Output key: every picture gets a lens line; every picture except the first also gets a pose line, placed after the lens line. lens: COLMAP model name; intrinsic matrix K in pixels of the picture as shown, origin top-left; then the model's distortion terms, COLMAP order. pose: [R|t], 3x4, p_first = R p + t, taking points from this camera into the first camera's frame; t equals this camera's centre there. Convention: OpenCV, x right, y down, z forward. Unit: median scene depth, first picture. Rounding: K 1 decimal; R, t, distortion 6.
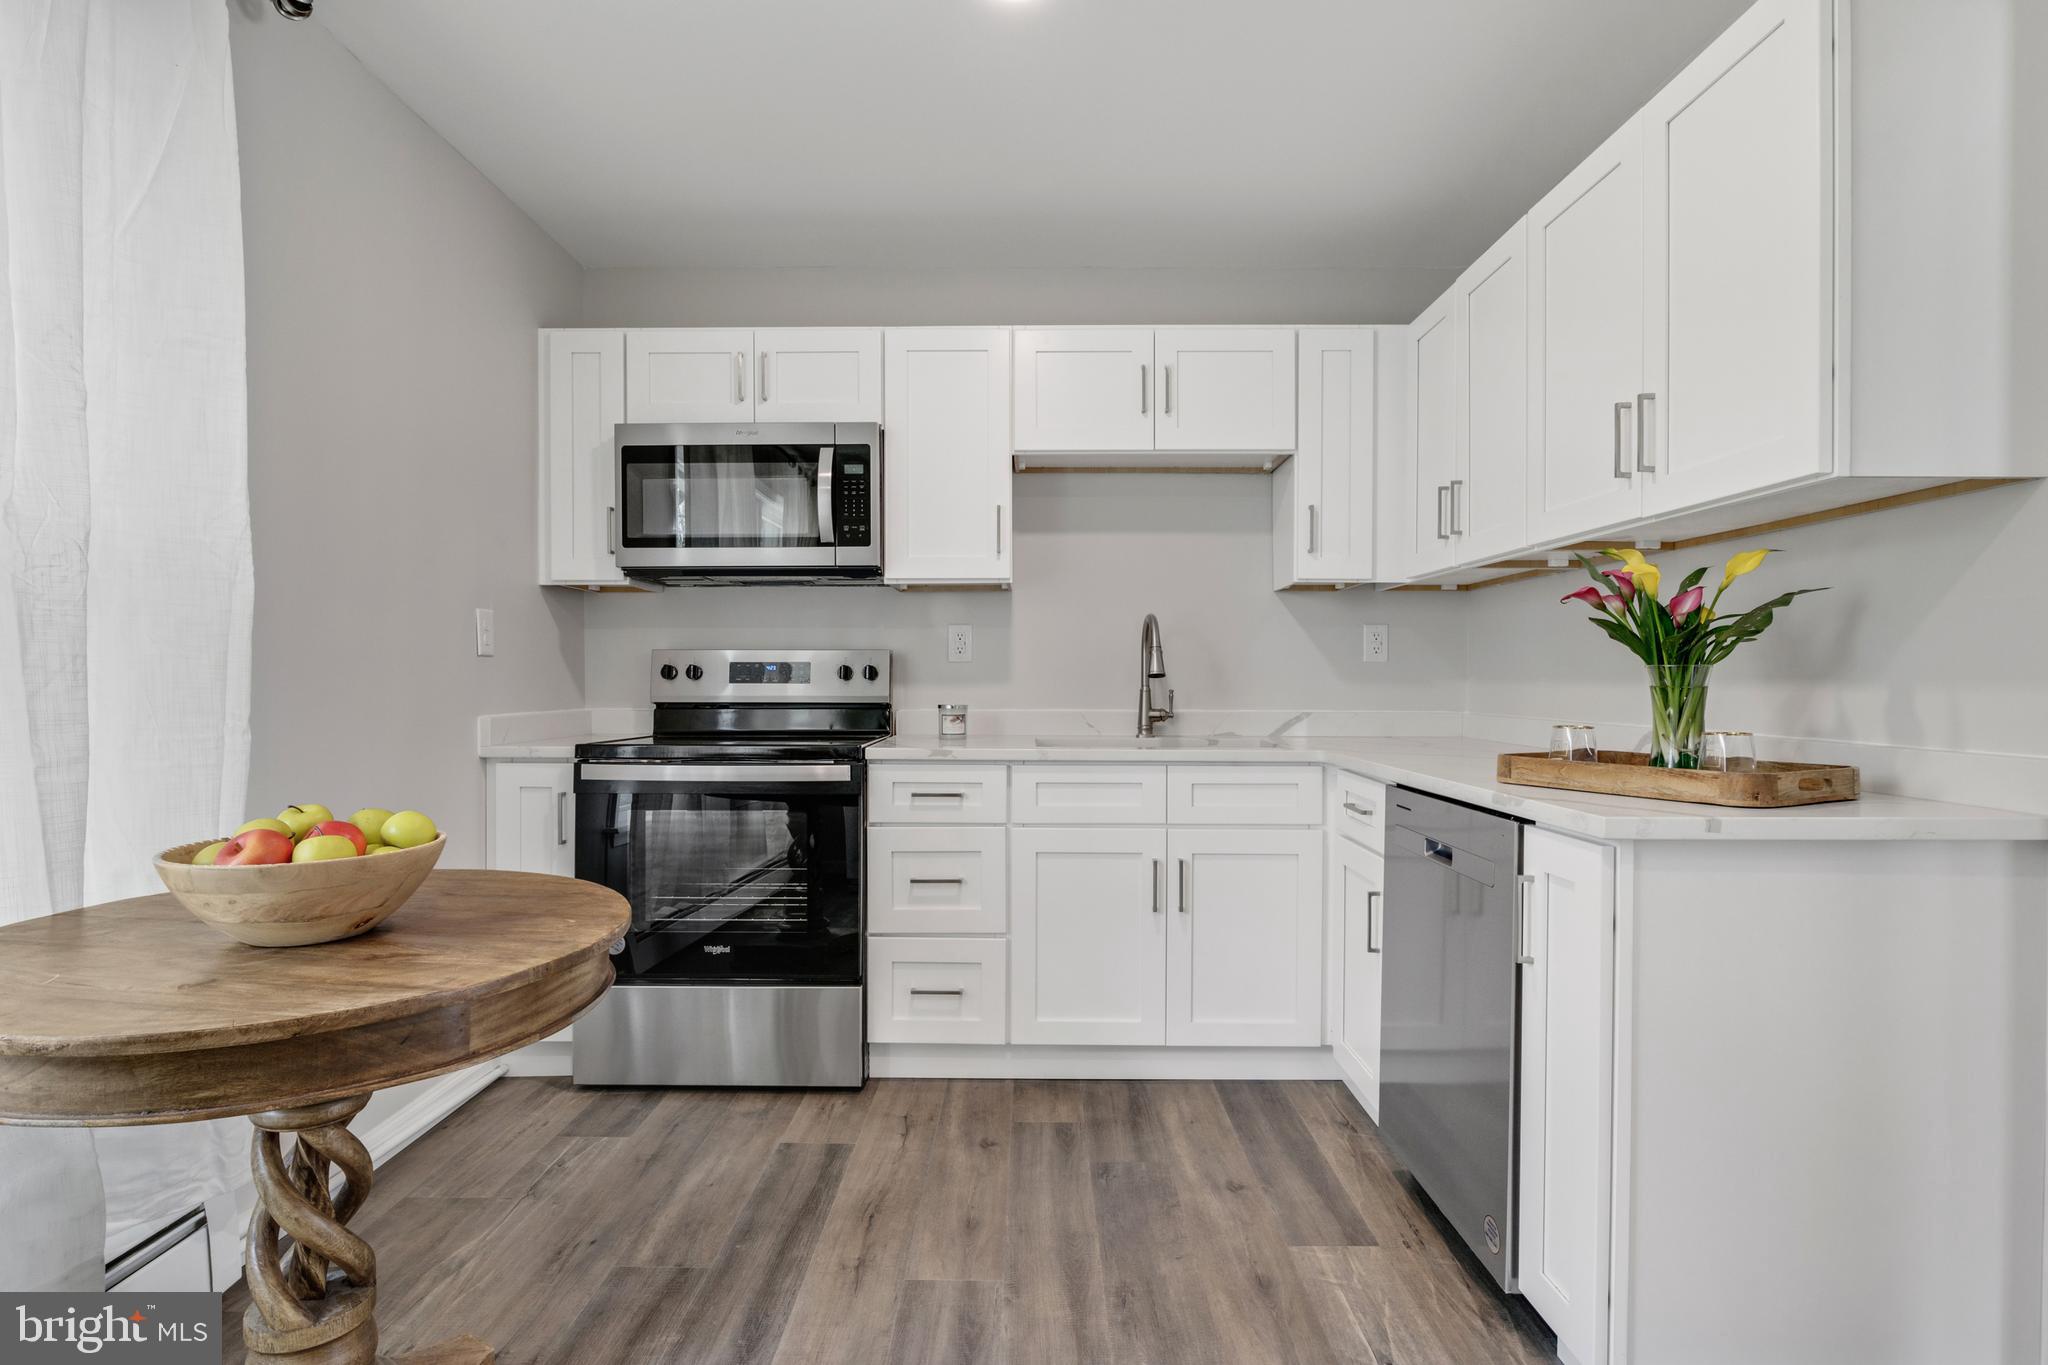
lens RADIAL K [[1020.4, 0, 1023.6], [0, 1020.4, 678.7], [0, 0, 1]] dist [-0.010869, -0.001314]
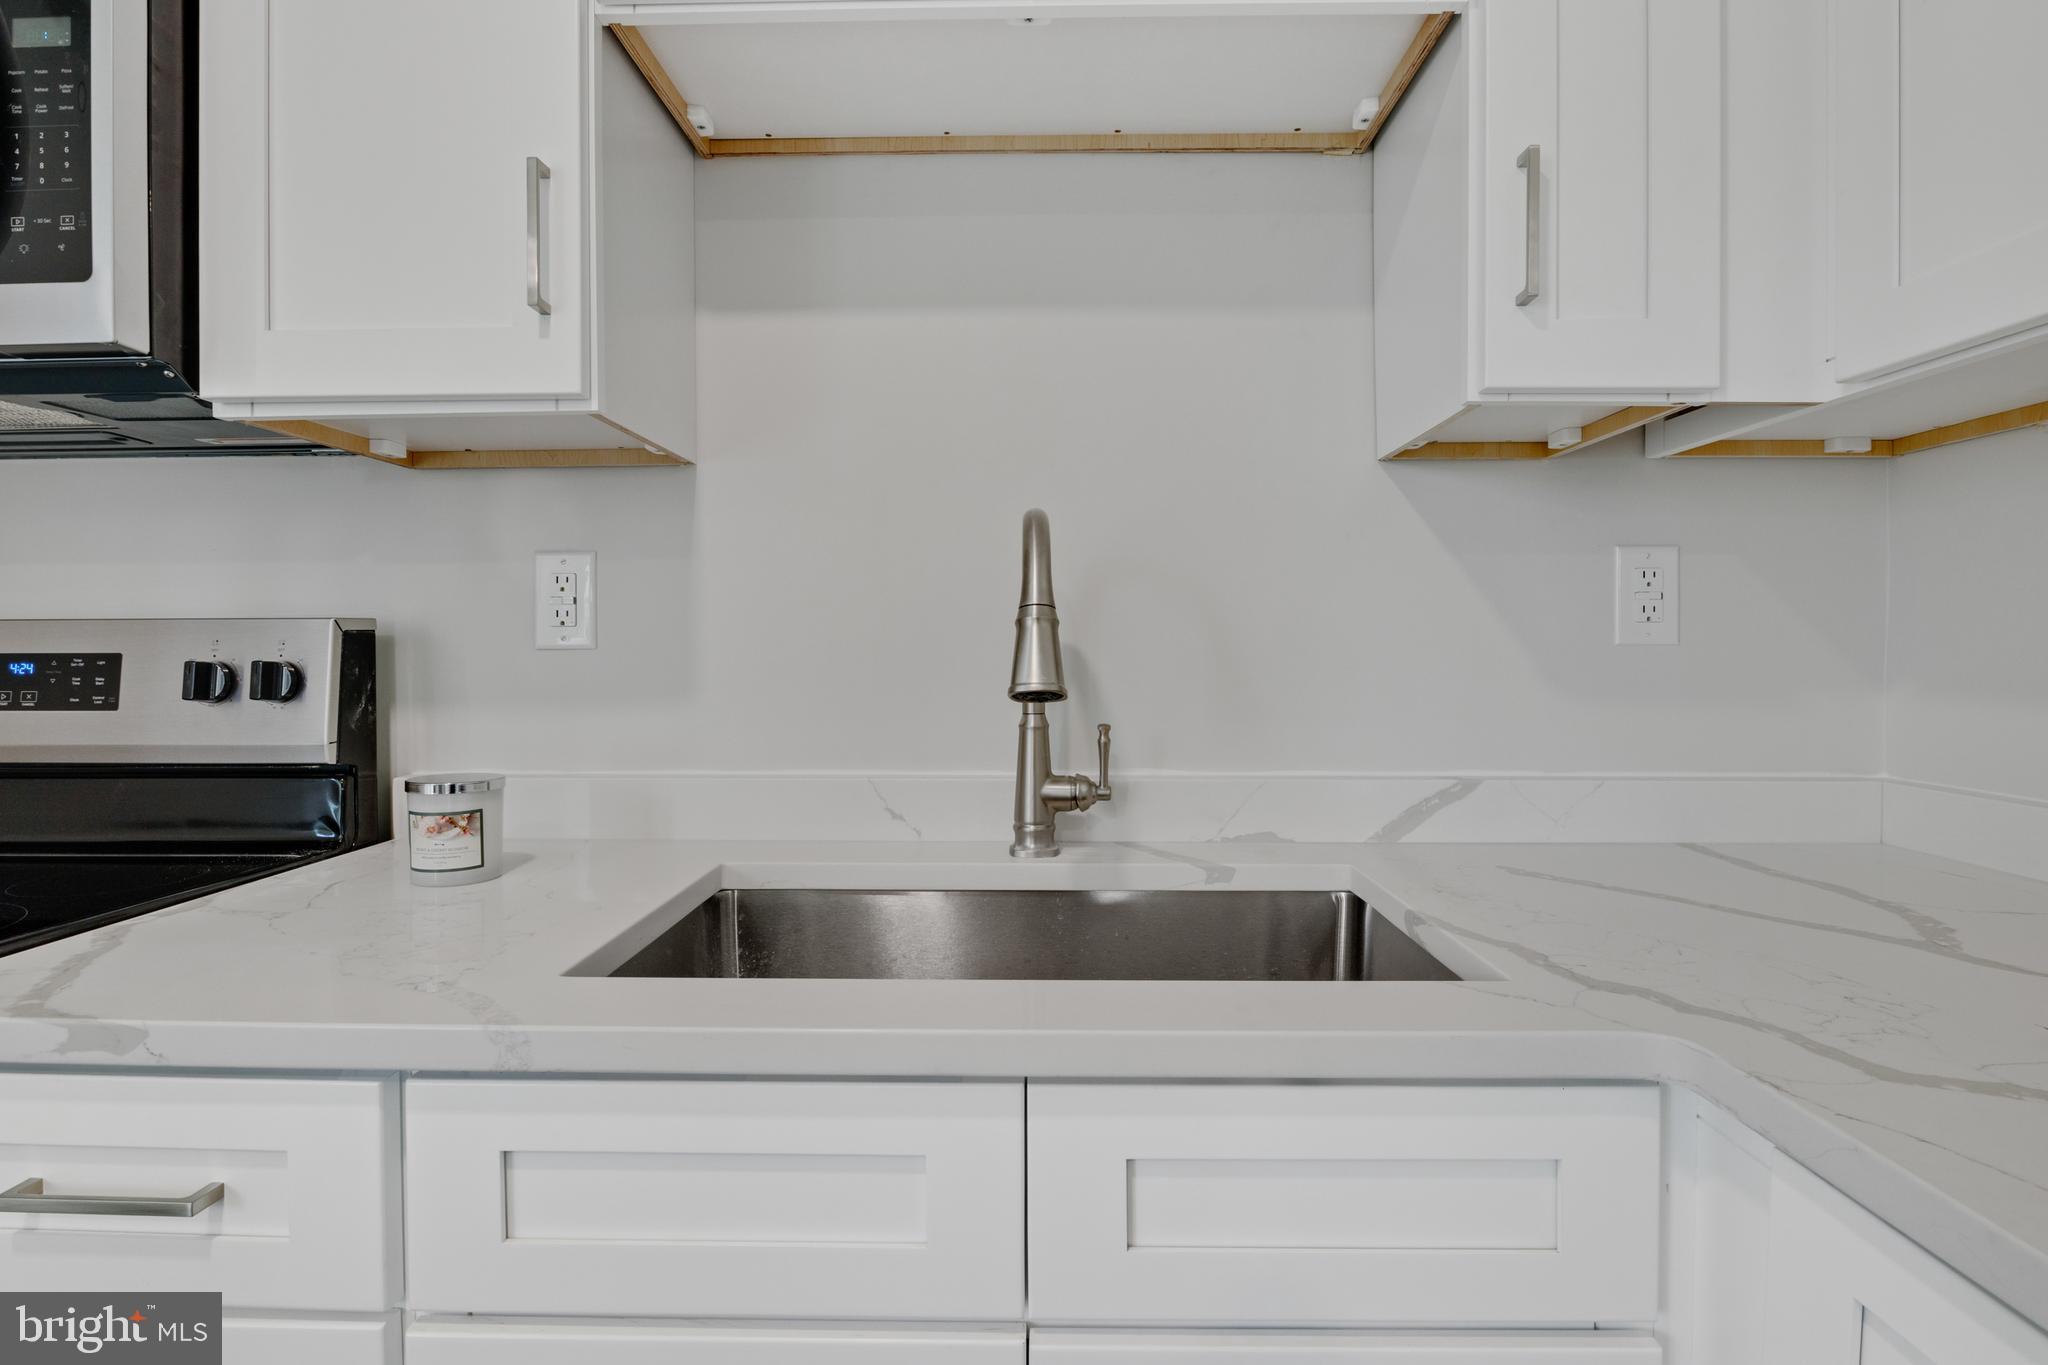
lens RADIAL K [[1043.0, 0, 1024.9], [0, 1043.0, 650.6], [0, 0, 1]] dist [-0.005817, -0.000425]
pose [[0.999927, -0.003955, -0.011458, 0.143327], [0.004021, 0.999975, 0.005783, -0.021099], [0.011435, -0.005829, 0.999918, 0.743721]]
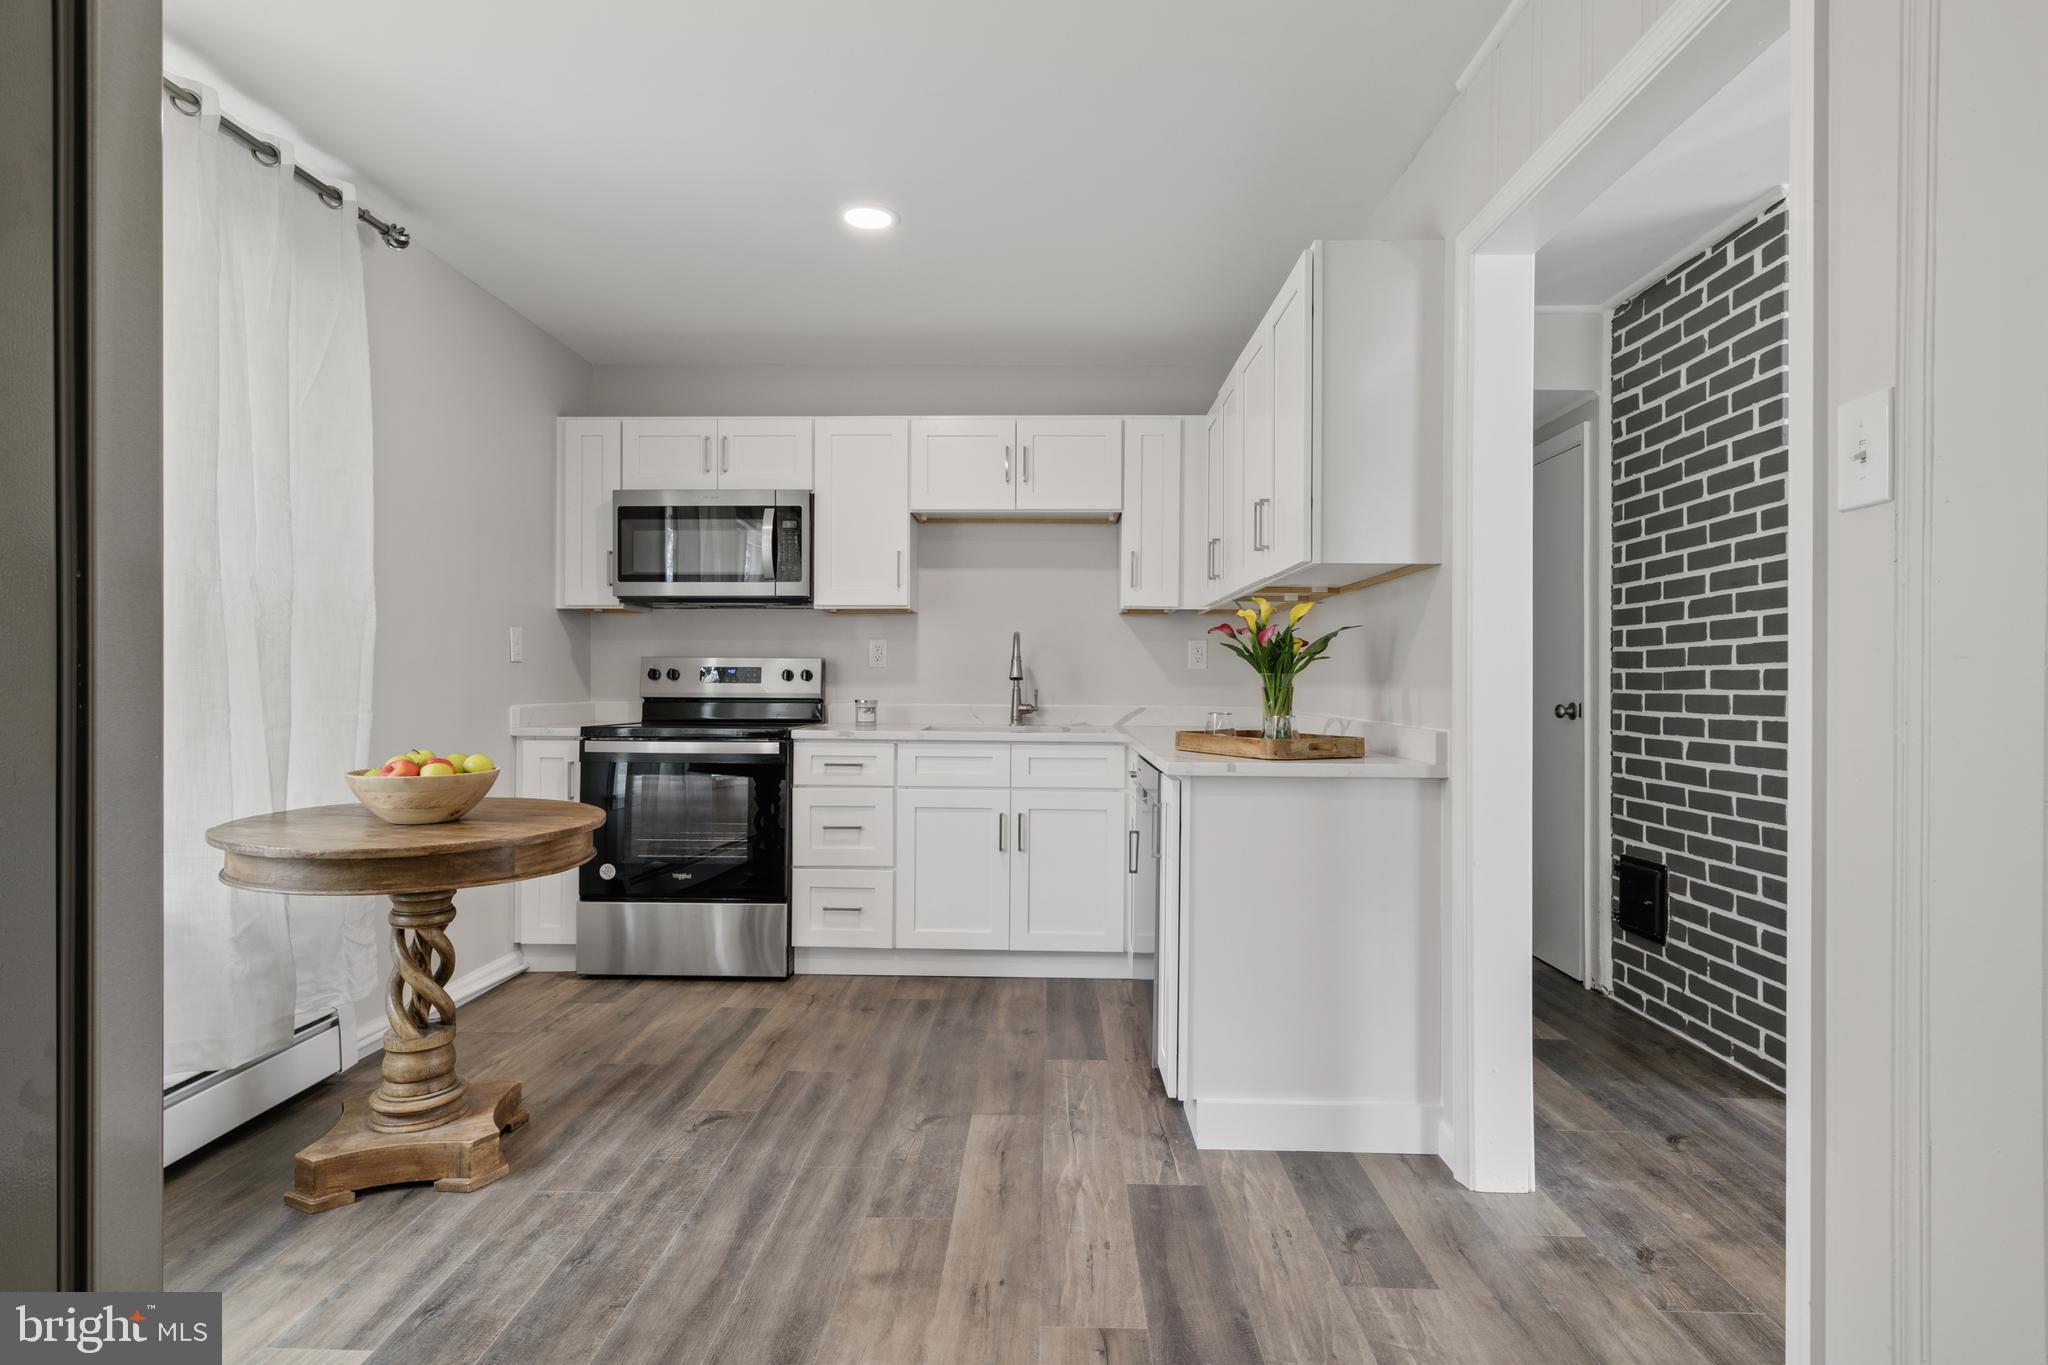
lens RADIAL K [[1025.0, 0, 1025.8], [0, 1025.0, 669.4], [0, 0, 1]] dist [0.000573, -0.000264]
pose [[0.999861, 0.004521, -0.016055, 0.180999], [-0.004698, 0.999929, -0.010964, -0.000364], [0.016005, 0.011038, 0.999811, -0.372858]]
